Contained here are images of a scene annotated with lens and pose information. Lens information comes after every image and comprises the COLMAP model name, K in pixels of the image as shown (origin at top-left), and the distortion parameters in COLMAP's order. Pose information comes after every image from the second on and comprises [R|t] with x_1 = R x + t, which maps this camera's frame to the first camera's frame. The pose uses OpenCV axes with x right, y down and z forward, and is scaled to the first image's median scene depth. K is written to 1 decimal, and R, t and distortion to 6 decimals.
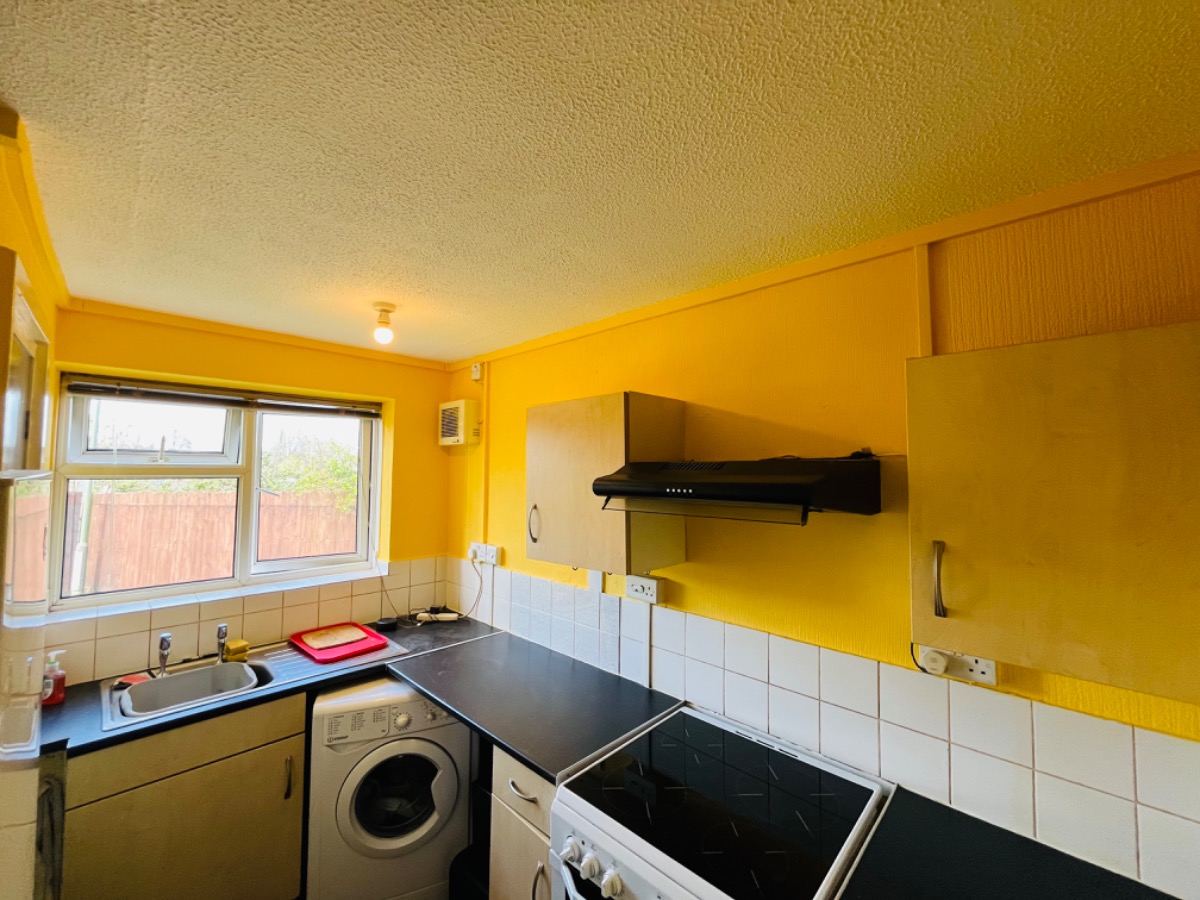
lens RADIAL K [[485.4, 0, 598.4], [0, 485.4, 453.2], [0, 0, 1]] dist [0.001467, 0.000047]
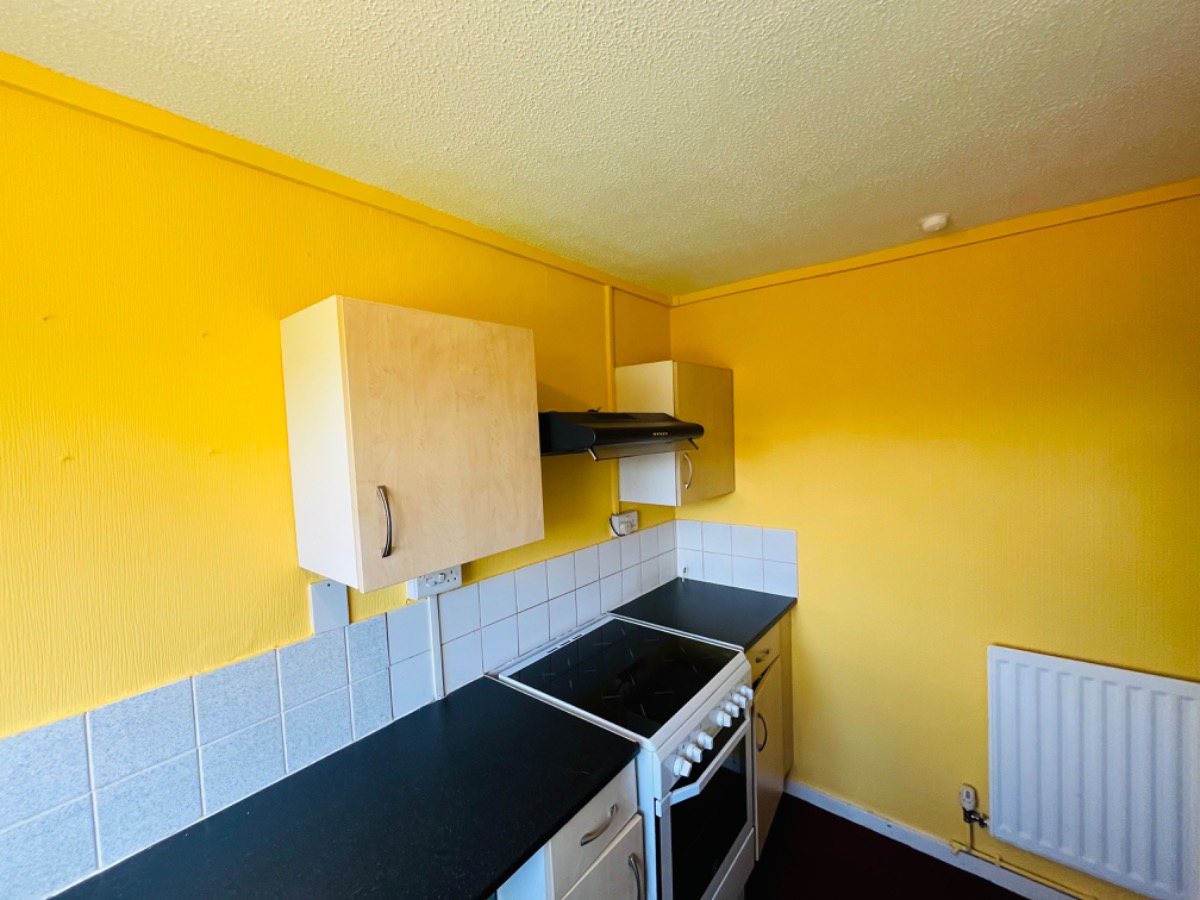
lens RADIAL K [[485.4, 0, 598.4], [0, 485.4, 453.2], [0, 0, 1]] dist [0.001467, 0.000047]
pose [[-0.080166, -0.047347, 0.995656, -0.924472], [0.000322, 0.998870, 0.047526, 0.057468], [-0.996782, 0.004130, -0.080060, 1.070392]]
